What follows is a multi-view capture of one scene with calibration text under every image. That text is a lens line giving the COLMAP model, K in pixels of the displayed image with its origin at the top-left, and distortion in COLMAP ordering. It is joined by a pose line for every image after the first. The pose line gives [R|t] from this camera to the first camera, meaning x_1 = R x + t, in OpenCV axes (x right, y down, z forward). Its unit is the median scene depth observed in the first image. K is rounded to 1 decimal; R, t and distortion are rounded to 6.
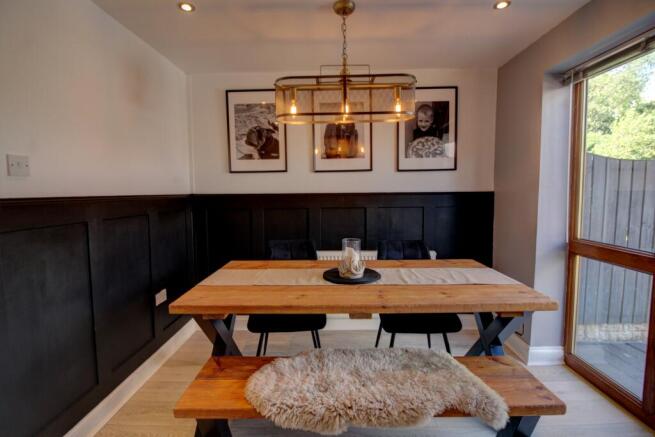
lens RADIAL K [[303.9, 0, 327.5], [0, 303.9, 218.5], [0, 0, 1]] dist [0.000399, -0.000332]
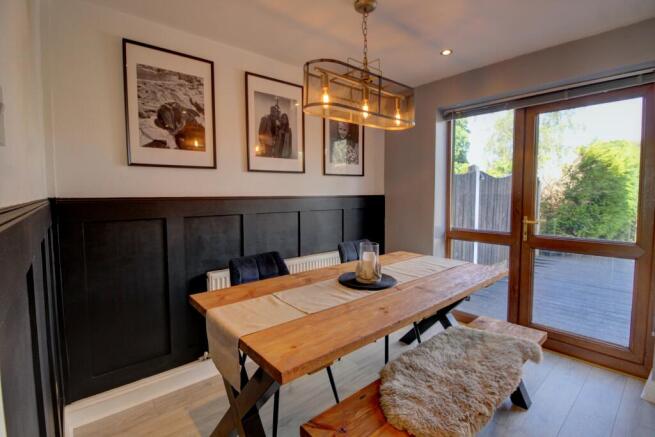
lens RADIAL K [[307.0, 0, 327.5], [0, 307.0, 218.5], [0, 0, 1]] dist [-0.002867, -0.000884]
pose [[0.748888, -0.048847, 0.660894, -0.451968], [0.048140, 0.998655, 0.019262, -0.027776], [-0.660946, 0.017390, 0.750232, 0.223161]]
